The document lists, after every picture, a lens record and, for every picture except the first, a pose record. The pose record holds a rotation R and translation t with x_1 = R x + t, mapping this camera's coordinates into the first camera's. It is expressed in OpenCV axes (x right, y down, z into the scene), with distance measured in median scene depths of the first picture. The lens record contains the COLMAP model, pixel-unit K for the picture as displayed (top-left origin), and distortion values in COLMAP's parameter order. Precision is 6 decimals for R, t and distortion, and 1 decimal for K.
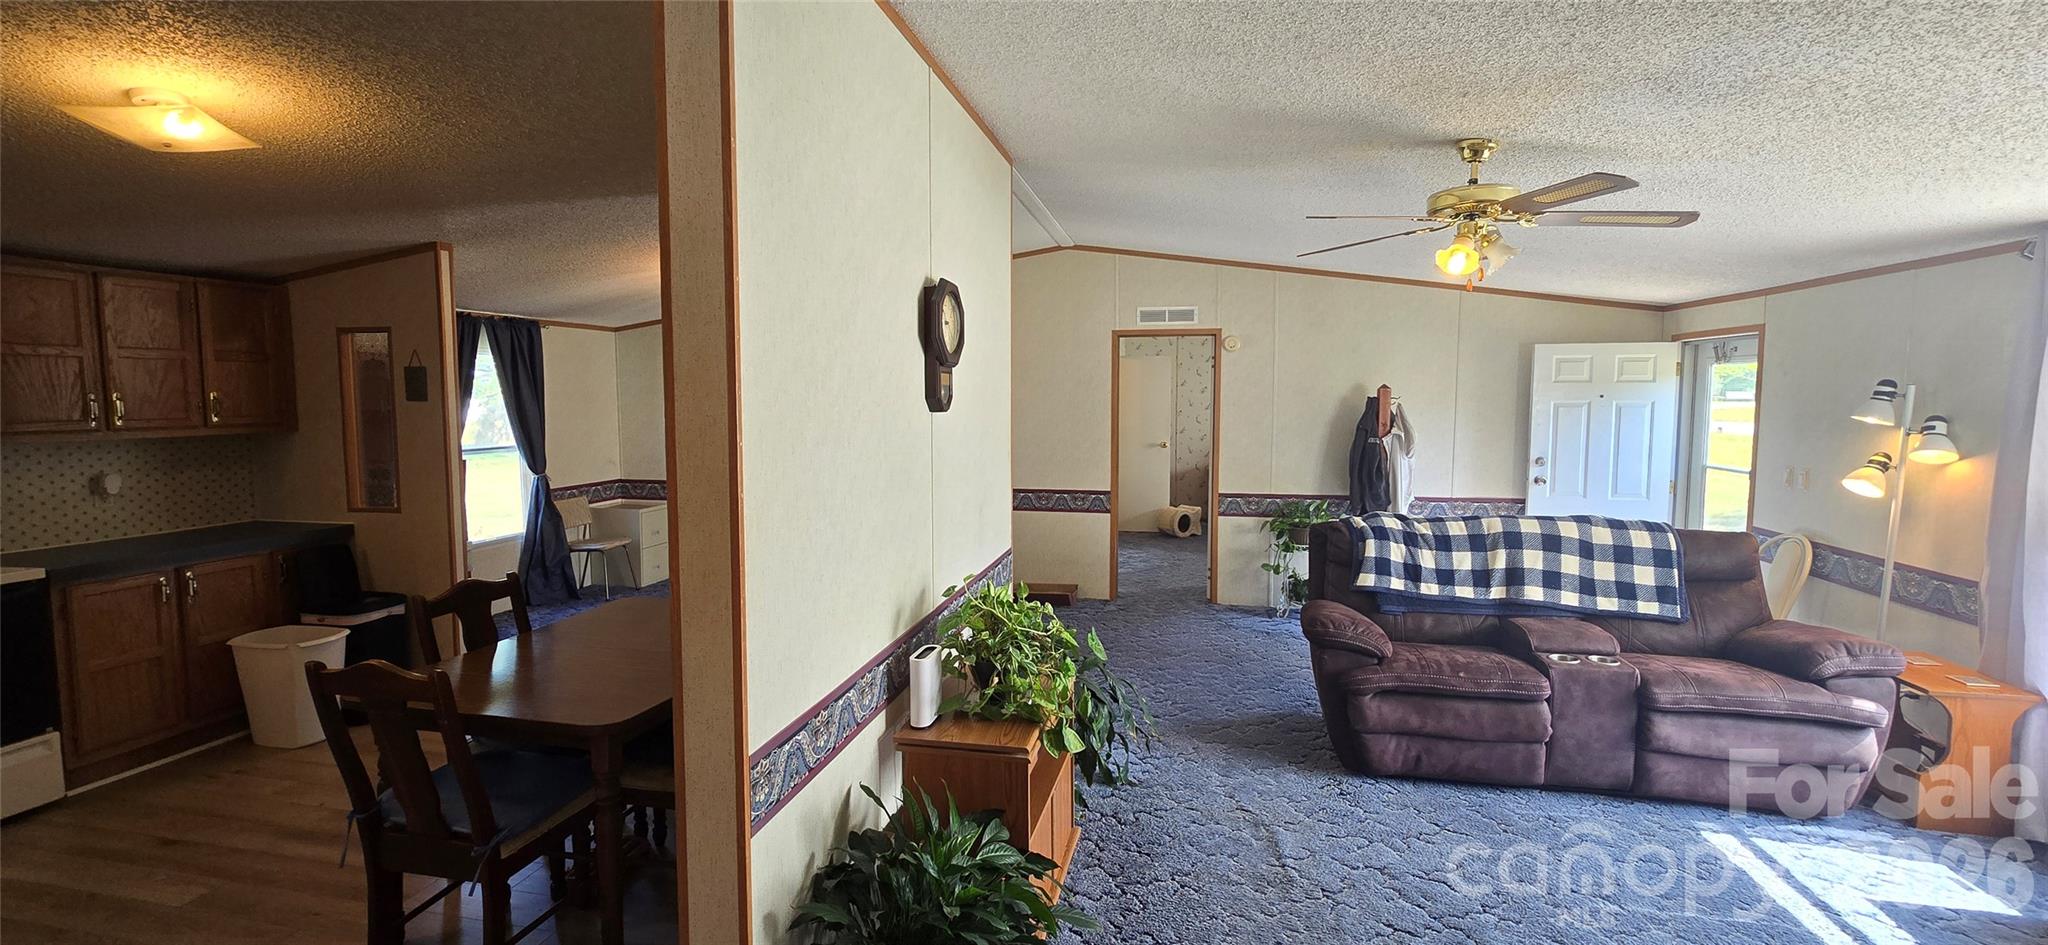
lens RADIAL K [[836.6, 0, 1016.6], [0, 836.6, 458.6], [0, 0, 1]] dist [-0.001524, 0.000211]
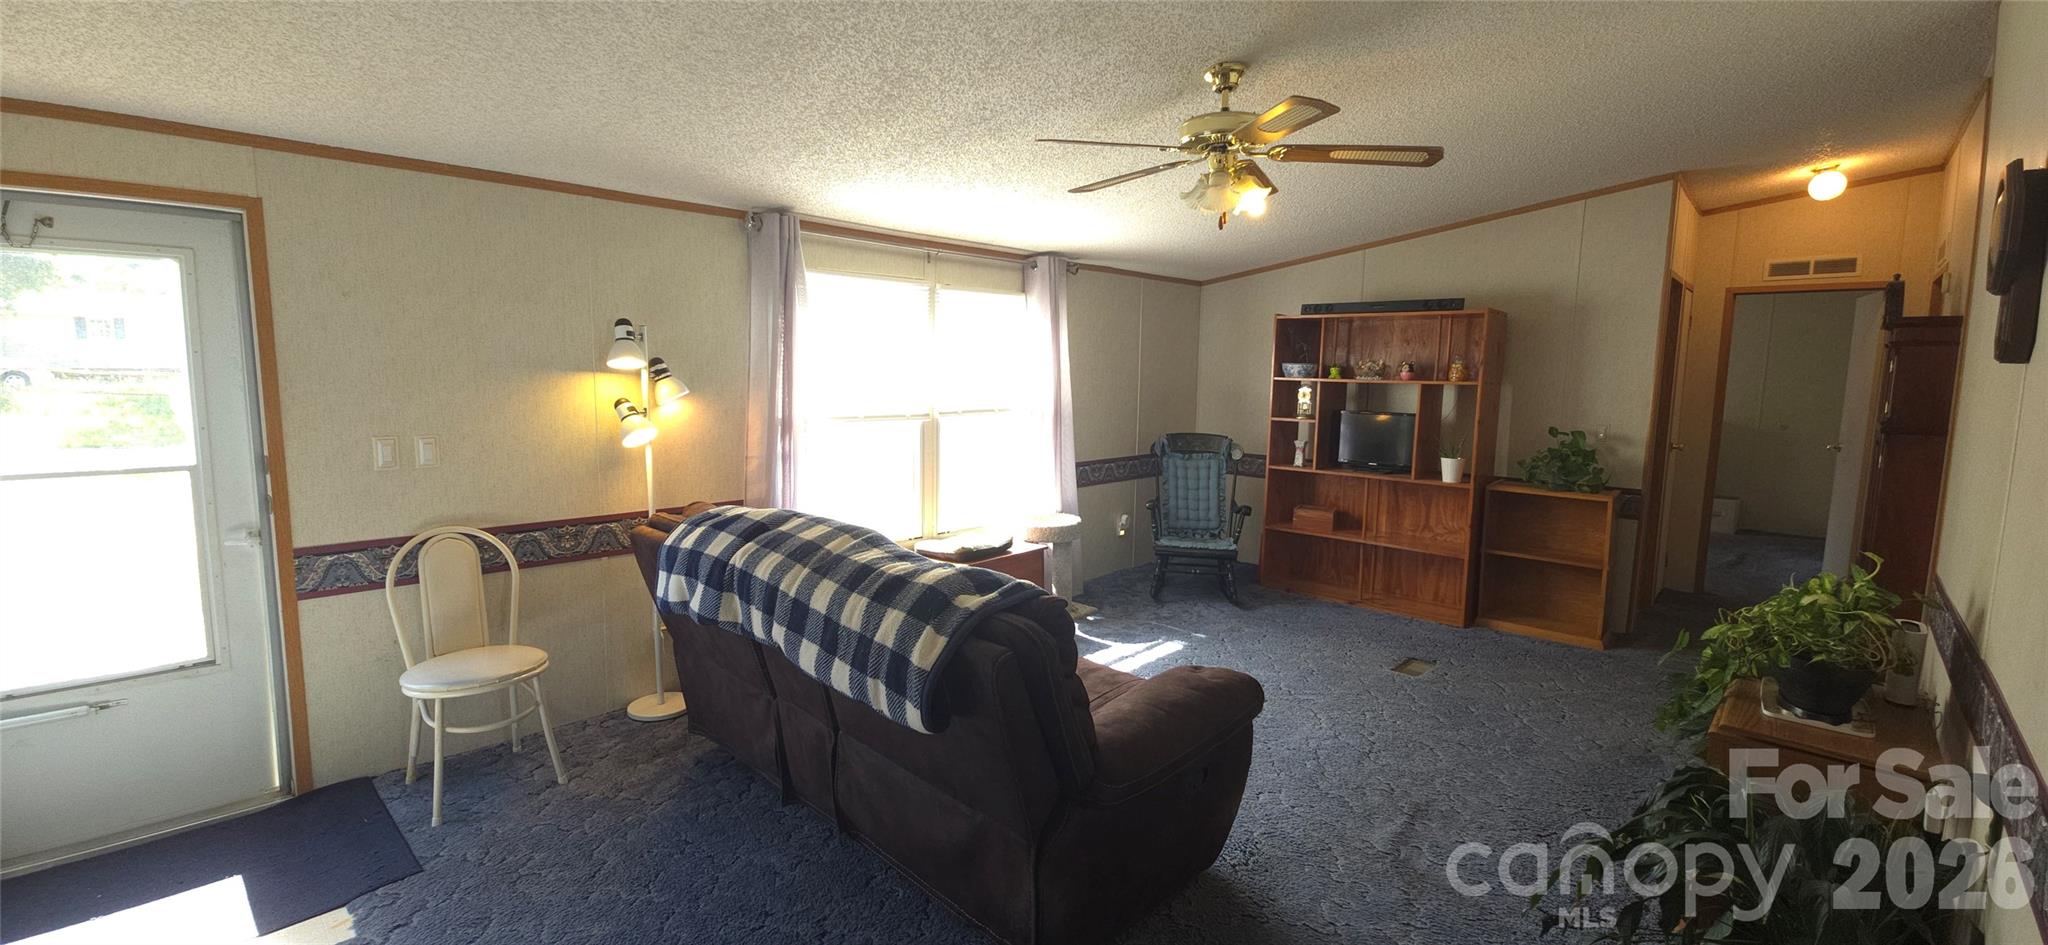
lens RADIAL K [[836.6, 0, 1019.9], [0, 836.6, 462.4], [0, 0, 1]] dist [-0.001524, 0.000211]
pose [[-0.847660, -0.072453, 0.525570, 0.155691], [0.024159, 0.984332, 0.174661, -0.079761], [-0.529990, 0.160751, -0.832628, 1.382791]]
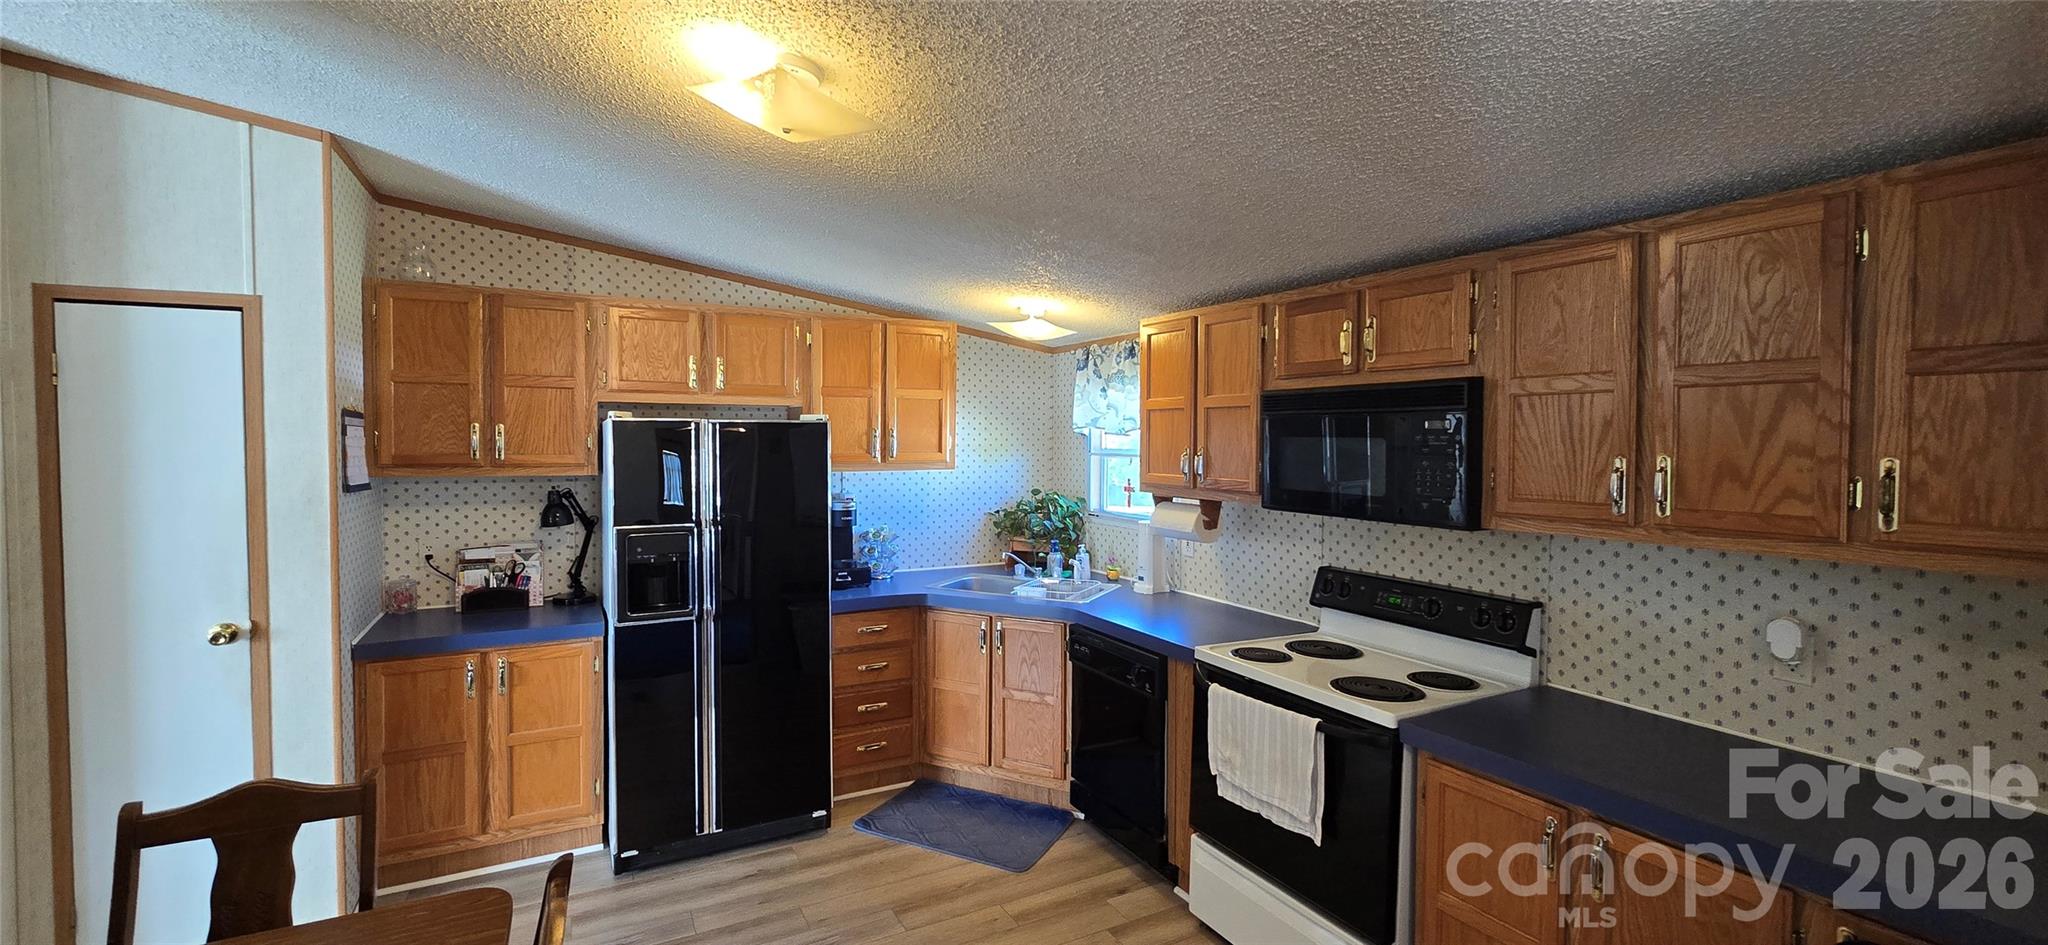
lens RADIAL K [[836.6, 0, 1020.6], [0, 836.6, 457.9], [0, 0, 1]] dist [-0.001524, 0.000211]
pose [[-0.761029, 0.014429, -0.648557, -0.391572], [-0.051233, 0.995293, 0.082261, -0.088596], [0.646692, 0.095830, -0.756708, 1.008305]]
